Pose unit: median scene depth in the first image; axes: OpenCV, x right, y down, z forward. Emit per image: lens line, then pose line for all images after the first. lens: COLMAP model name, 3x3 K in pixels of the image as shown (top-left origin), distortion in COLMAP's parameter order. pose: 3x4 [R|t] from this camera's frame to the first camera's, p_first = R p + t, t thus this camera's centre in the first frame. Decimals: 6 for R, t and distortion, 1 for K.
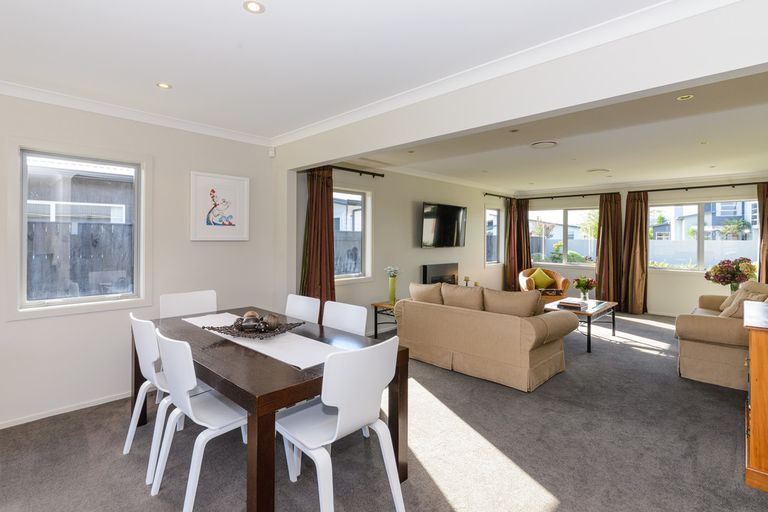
lens RADIAL K [[373.1, 0, 378.6], [0, 373.1, 231.7], [0, 0, 1]] dist [0.003301, 0.001297]
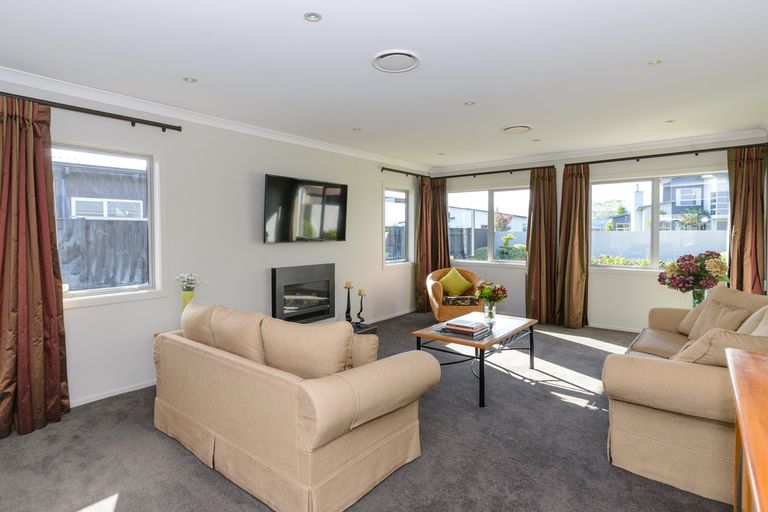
lens RADIAL K [[373.1, 0, 388.5], [0, 373.1, 236.0], [0, 0, 1]] dist [0.003301, 0.001297]
pose [[0.996905, -0.010859, 0.077864, 0.261000], [0.009053, 0.999683, 0.023514, 0.015659], [-0.078094, -0.022736, 0.996687, 0.285009]]
